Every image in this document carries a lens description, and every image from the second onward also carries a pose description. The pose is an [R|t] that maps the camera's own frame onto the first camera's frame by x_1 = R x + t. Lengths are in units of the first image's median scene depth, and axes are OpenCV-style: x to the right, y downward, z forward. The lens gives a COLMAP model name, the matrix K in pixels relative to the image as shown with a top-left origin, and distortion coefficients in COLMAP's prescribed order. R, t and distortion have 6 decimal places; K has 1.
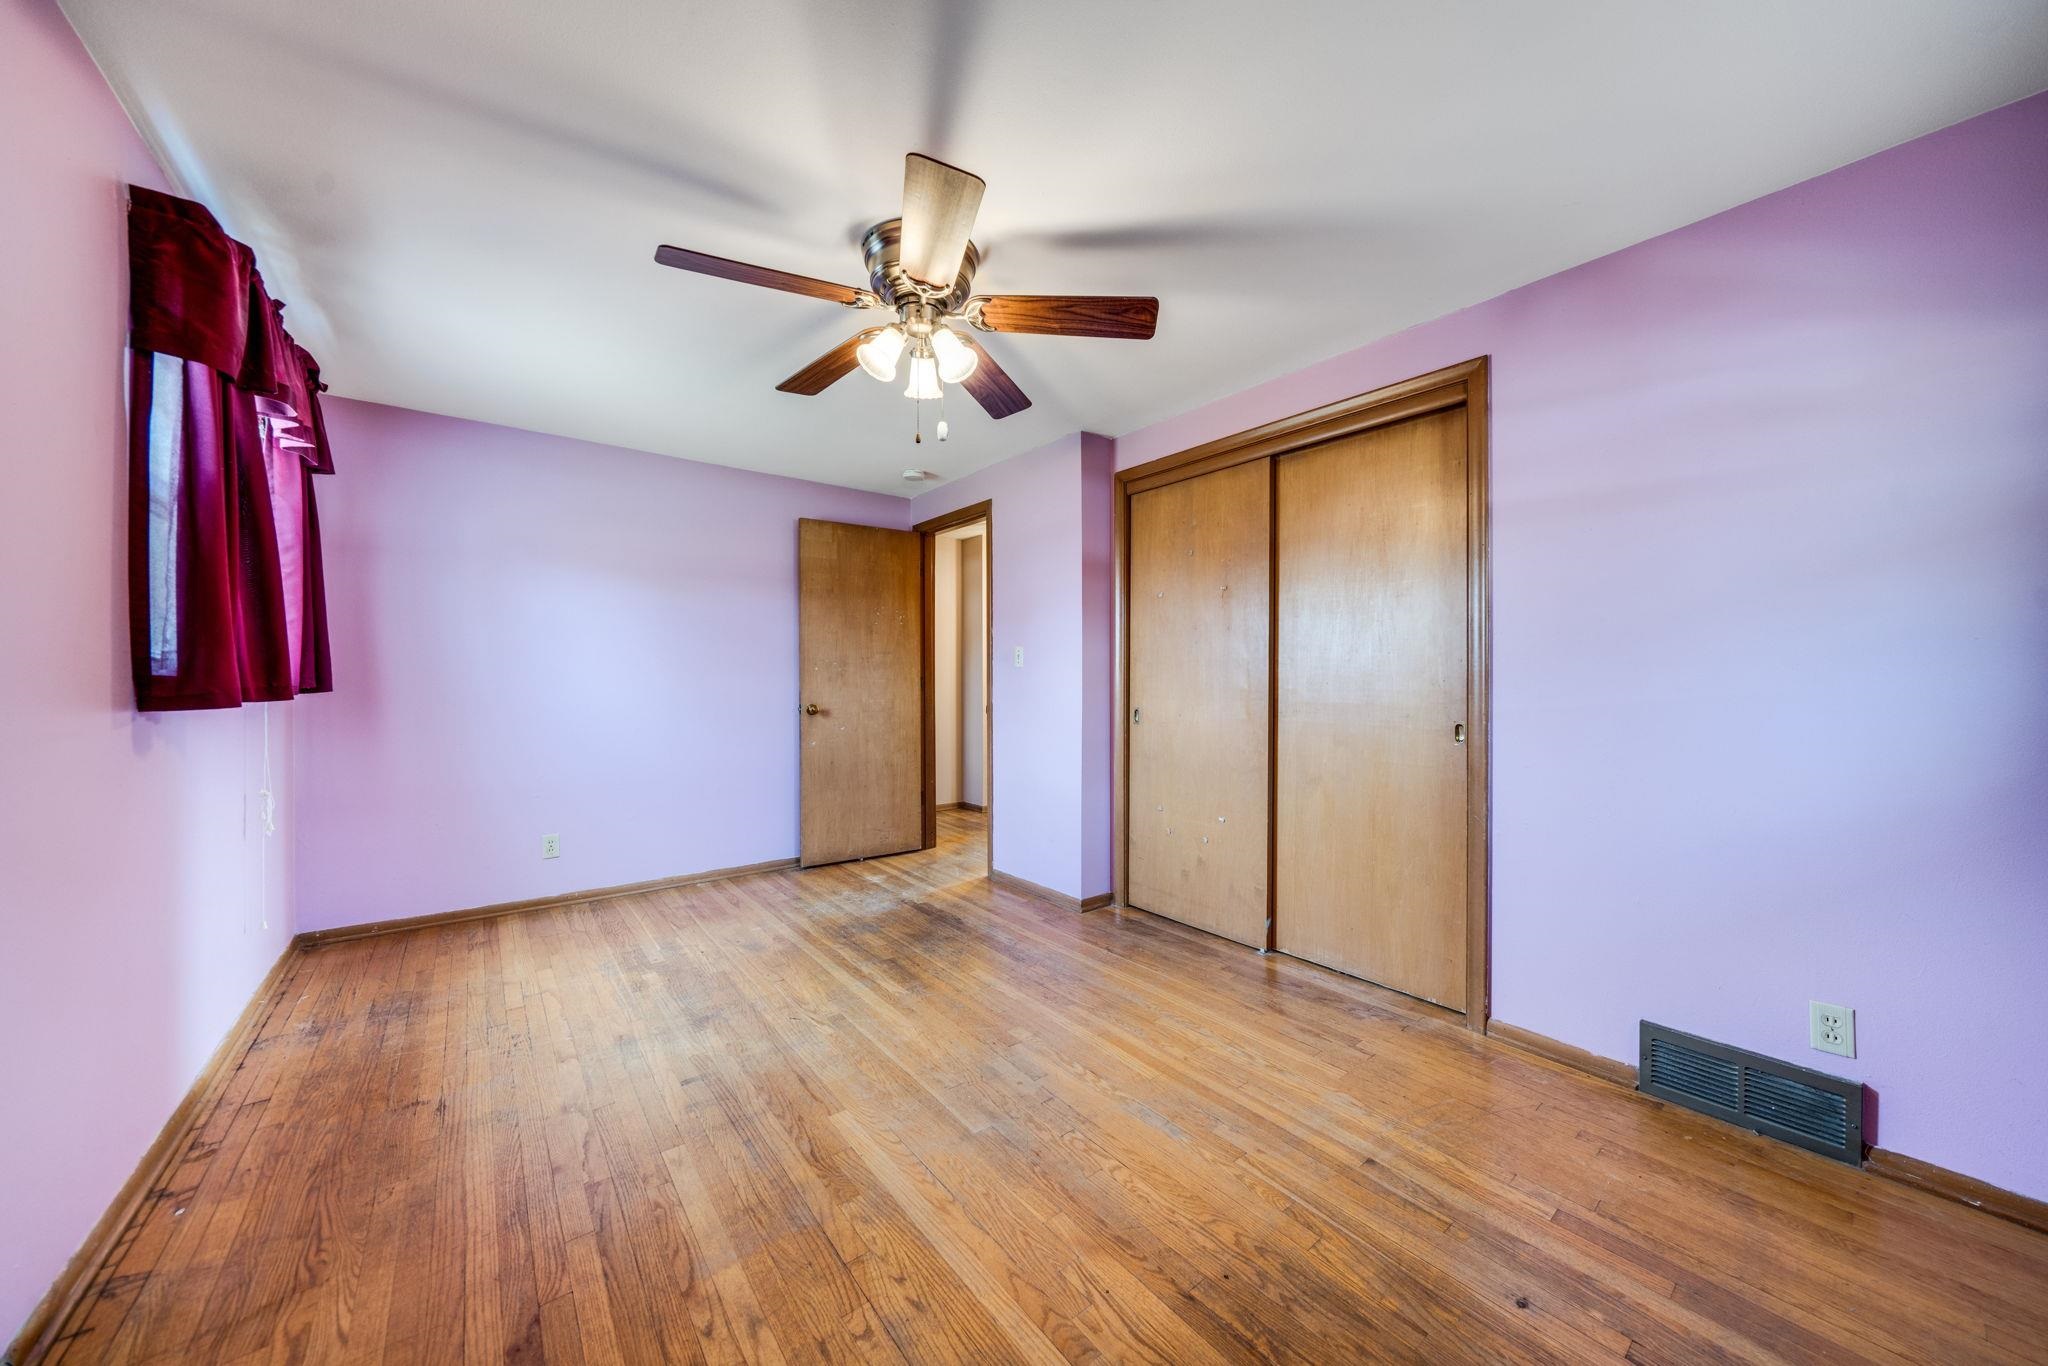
lens RADIAL K [[722.2, 0, 1033.0], [0, 722.2, 678.7], [0, 0, 1]] dist [-0.002671, 0.000032]
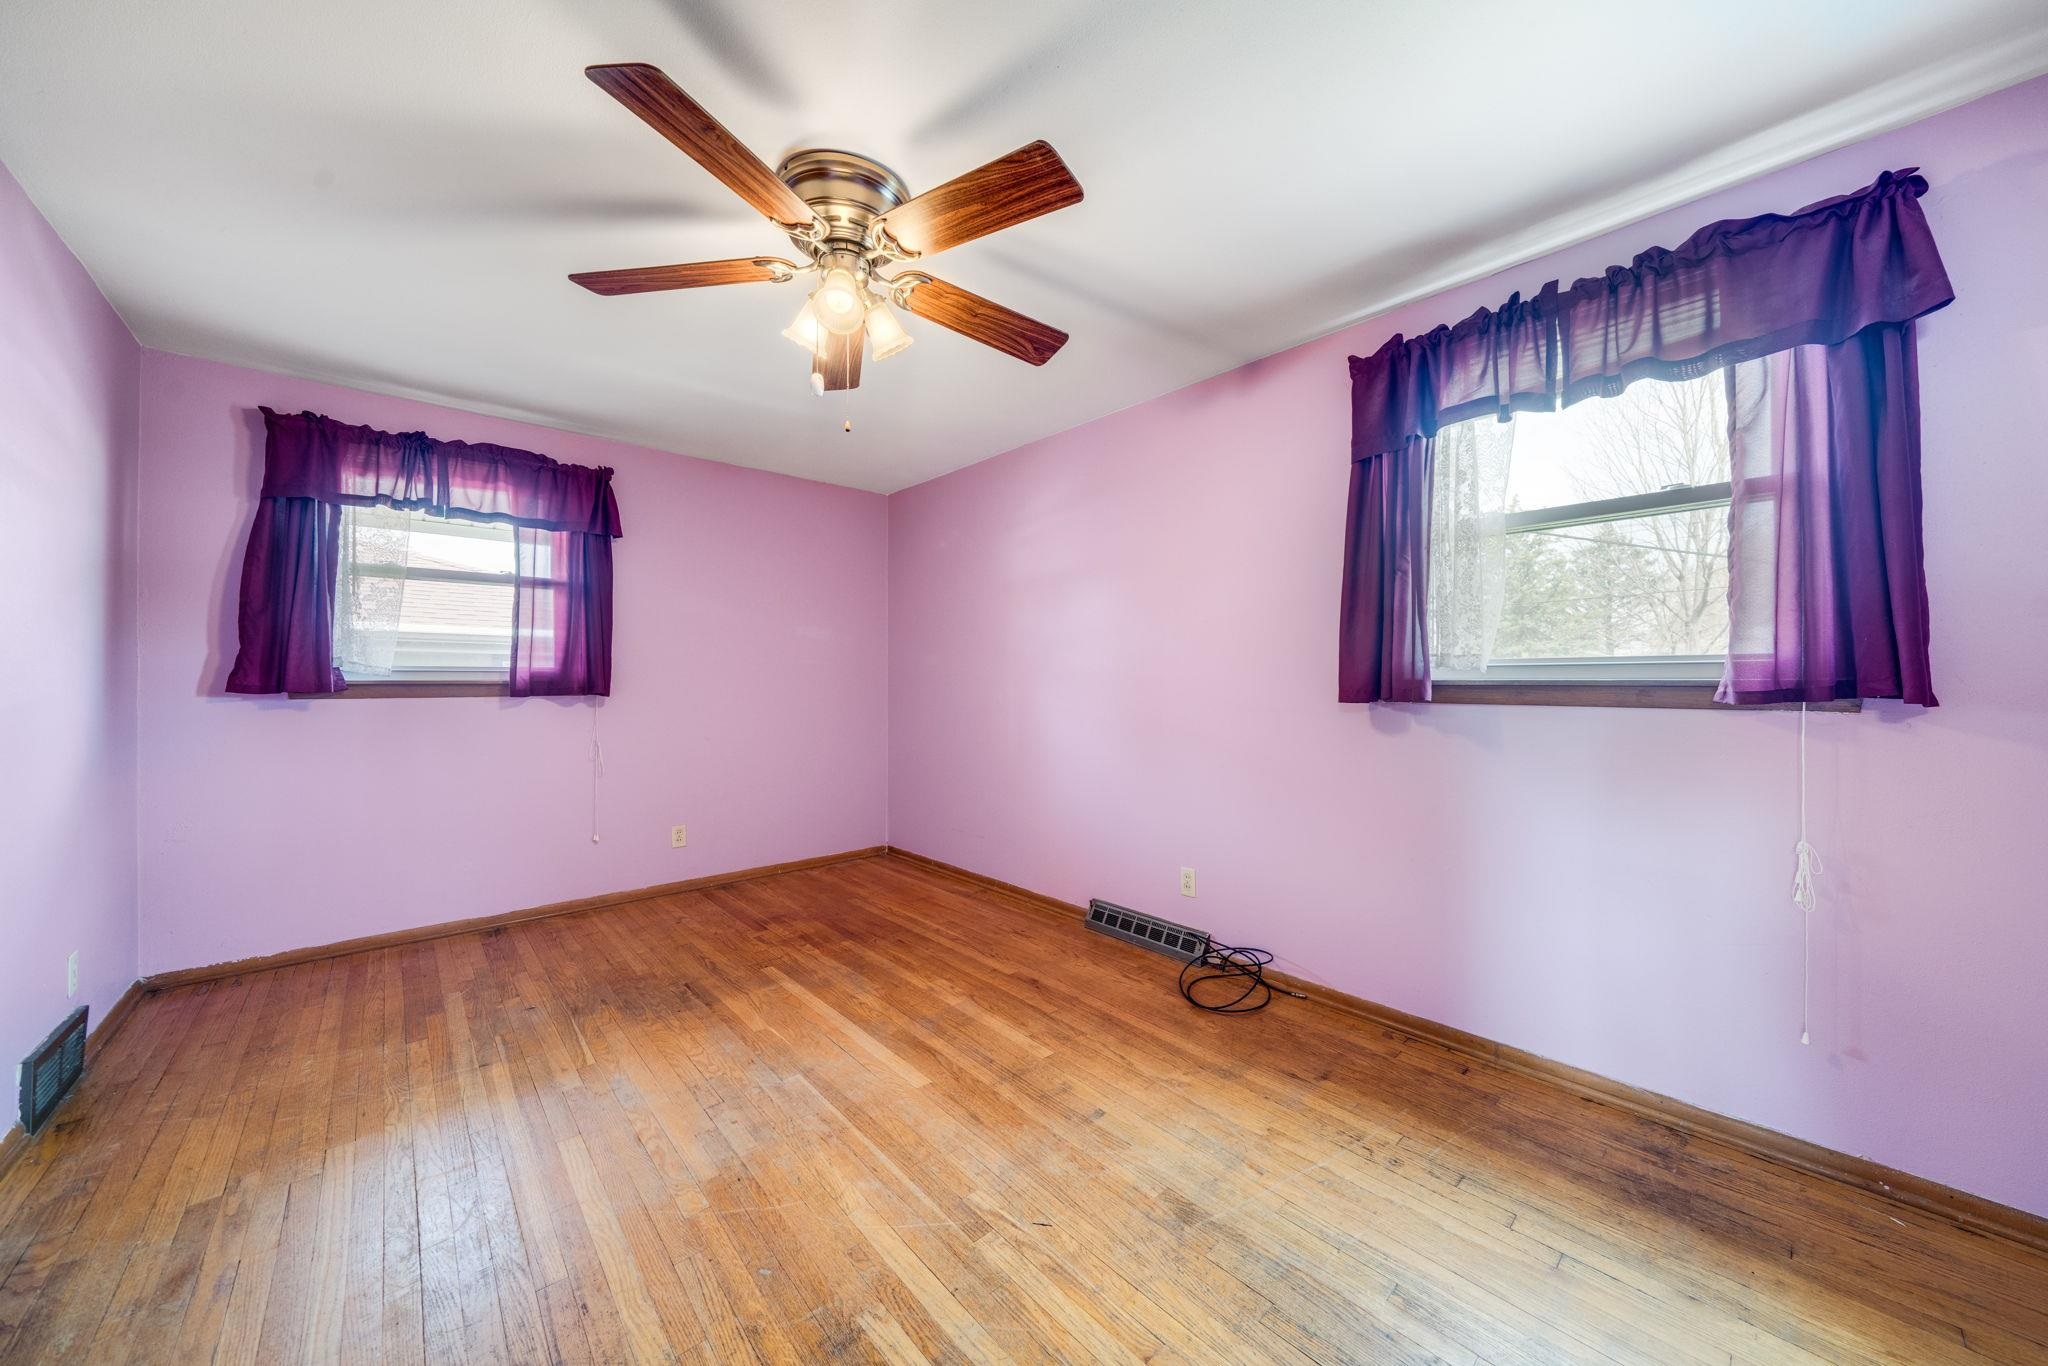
lens RADIAL K [[722.2, 0, 1033.0], [0, 722.2, 678.7], [0, 0, 1]] dist [-0.002671, 0.000032]
pose [[-0.997604, -0.001022, -0.069182, -0.354569], [-0.000695, 0.999988, -0.004760, 0.001671], [0.069186, -0.004700, -0.997593, 2.070250]]
